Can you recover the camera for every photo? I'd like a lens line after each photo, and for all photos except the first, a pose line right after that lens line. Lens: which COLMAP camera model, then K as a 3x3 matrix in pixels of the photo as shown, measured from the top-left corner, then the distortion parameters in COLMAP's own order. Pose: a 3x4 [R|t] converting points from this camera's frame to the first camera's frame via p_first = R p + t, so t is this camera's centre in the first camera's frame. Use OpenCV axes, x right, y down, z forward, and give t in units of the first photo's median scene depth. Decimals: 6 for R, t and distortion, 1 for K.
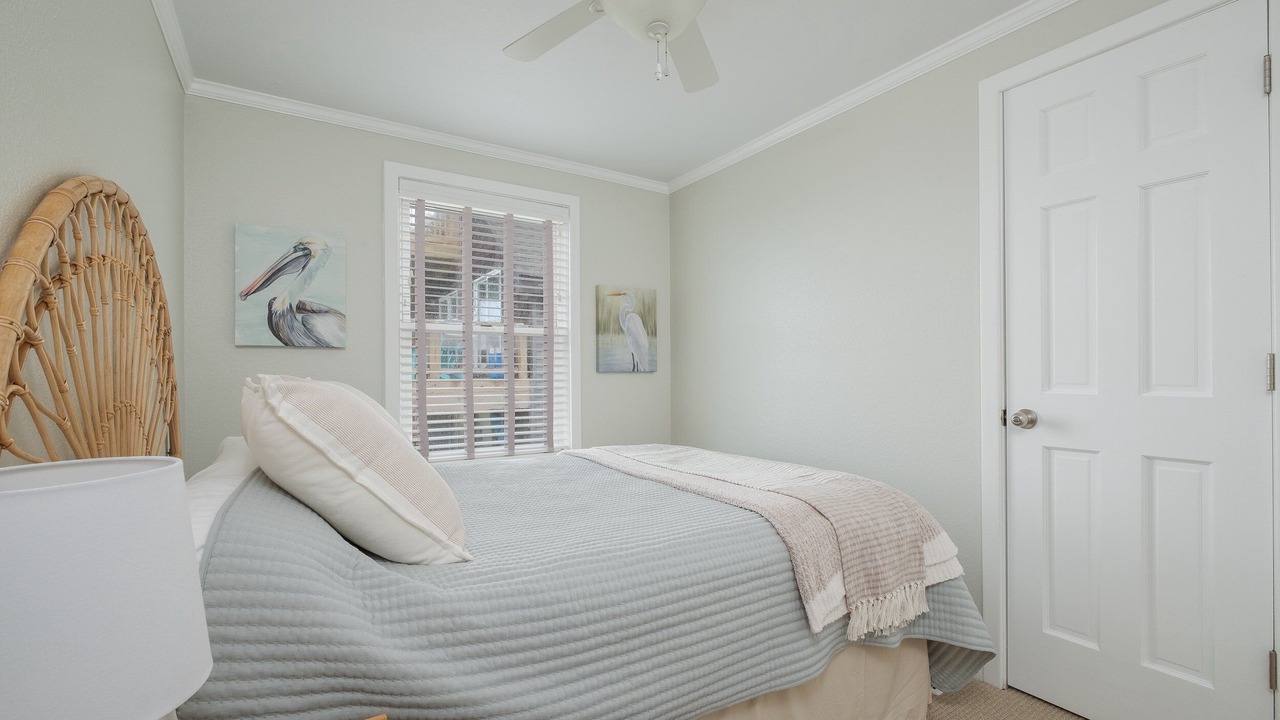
lens RADIAL K [[555.1, 0, 642.0], [0, 555.1, 372.4], [0, 0, 1]] dist [-0.002852, -0.001027]
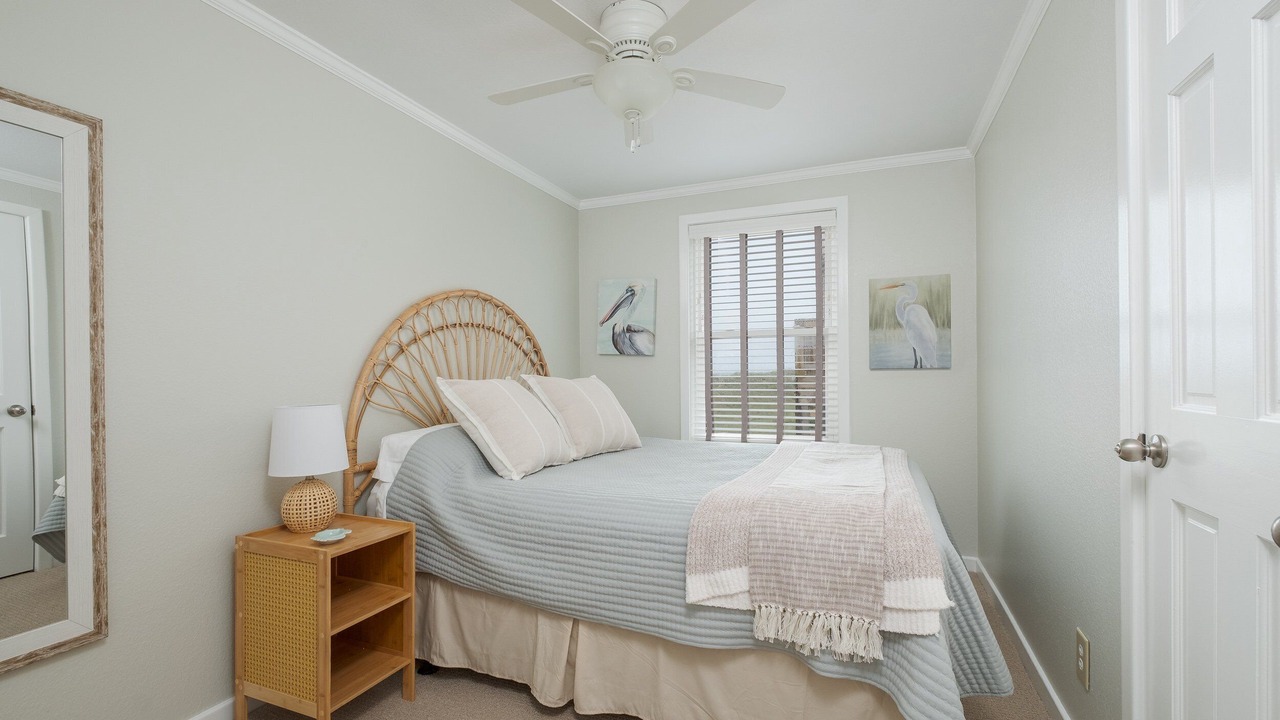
lens RADIAL K [[555.1, 0, 642.0], [0, 555.1, 372.4], [0, 0, 1]] dist [-0.002852, -0.001027]
pose [[0.569723, 0.000885, -0.821836, 1.064776], [0.010330, 0.999913, 0.008239, -0.015193], [0.821772, -0.013184, 0.569665, 0.244493]]
